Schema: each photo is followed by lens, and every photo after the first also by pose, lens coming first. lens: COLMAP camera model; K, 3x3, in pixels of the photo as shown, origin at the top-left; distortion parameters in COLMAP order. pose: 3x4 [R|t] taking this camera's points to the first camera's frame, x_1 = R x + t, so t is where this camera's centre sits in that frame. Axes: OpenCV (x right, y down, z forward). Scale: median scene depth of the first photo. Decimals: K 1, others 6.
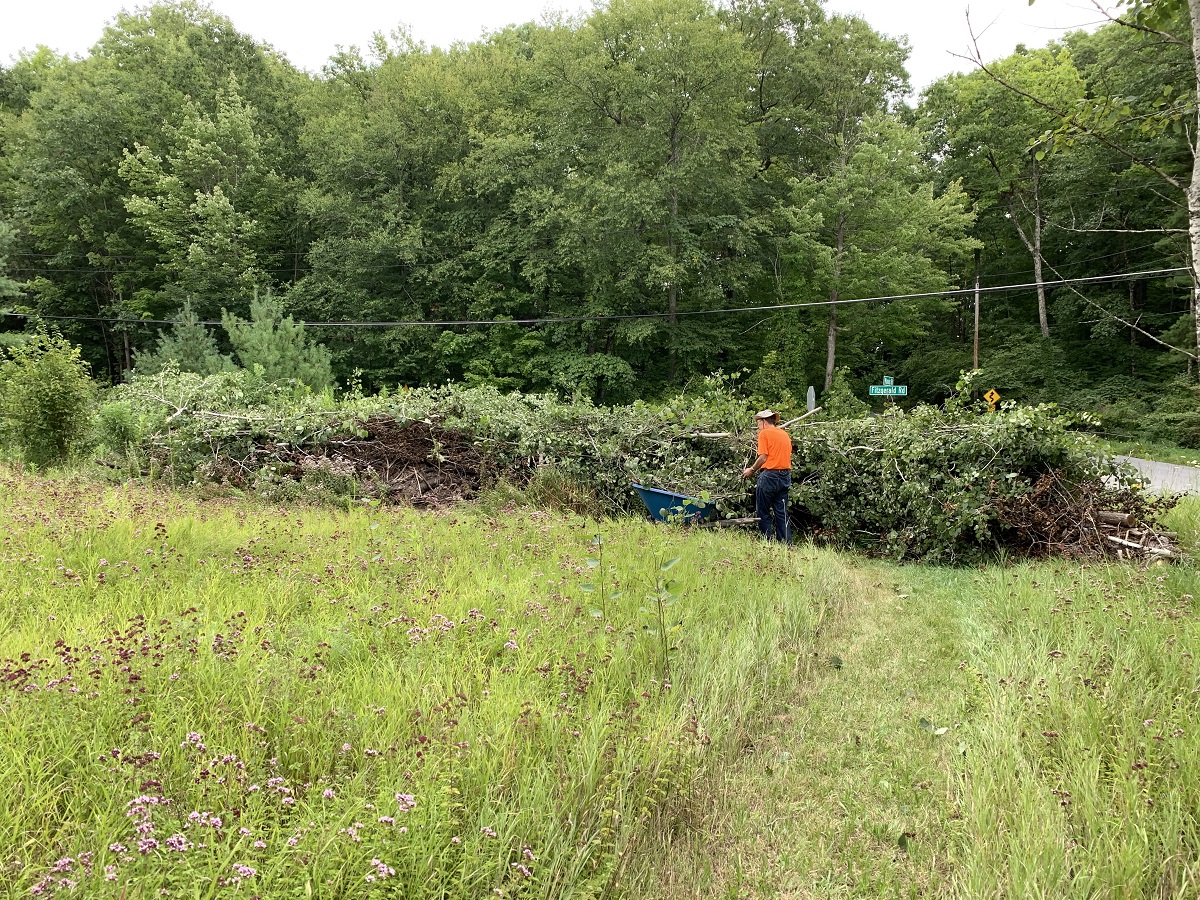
lens RADIAL K [[928.1, 0, 600.8], [0, 928.1, 417.2], [0, 0, 1]] dist [0.028106, -0.022302]
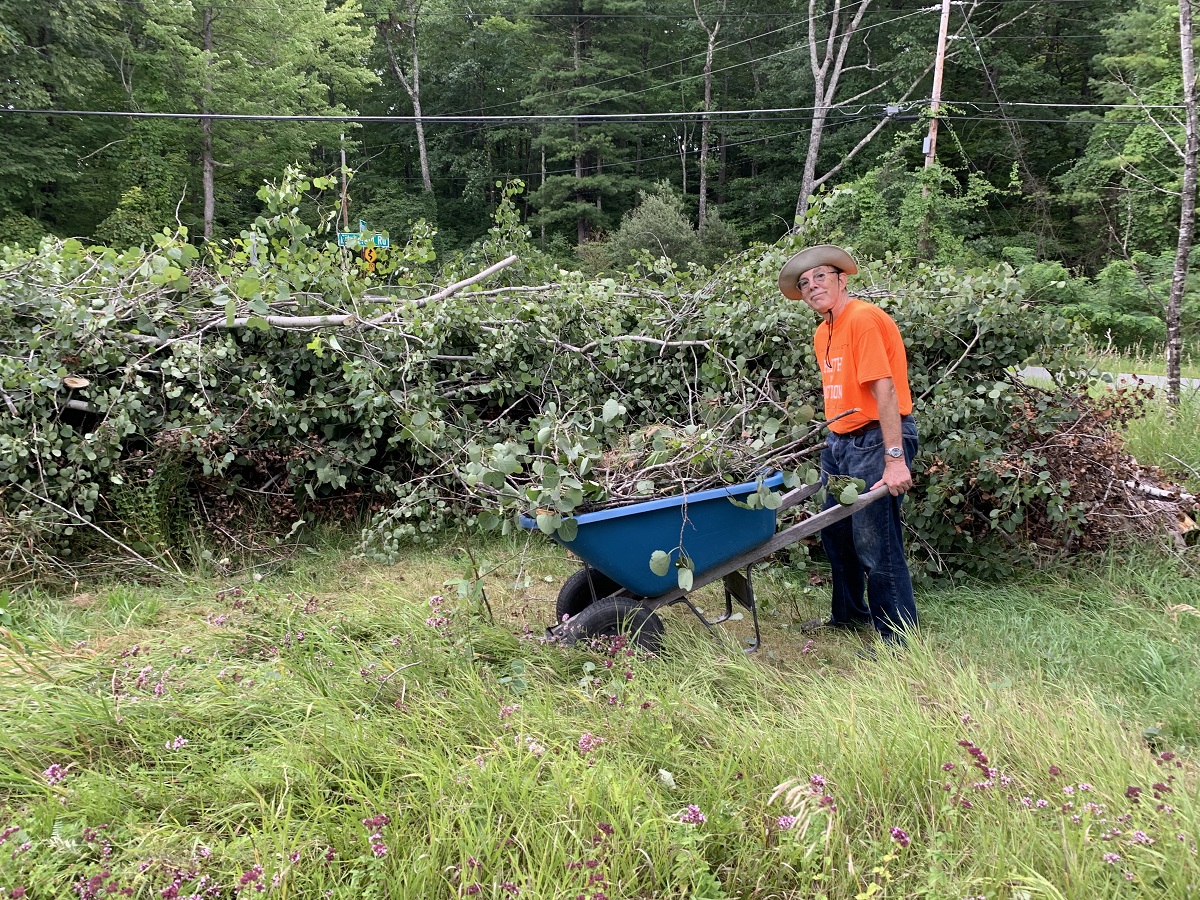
lens RADIAL K [[928.1, 0, 600.8], [0, 928.1, 417.2], [0, 0, 1]] dist [0.028106, -0.022302]
pose [[0.767071, -0.103520, 0.633155, -0.017170], [0.008146, 0.988388, 0.151730, -0.000257], [-0.641510, -0.111230, 0.759008, 0.180324]]
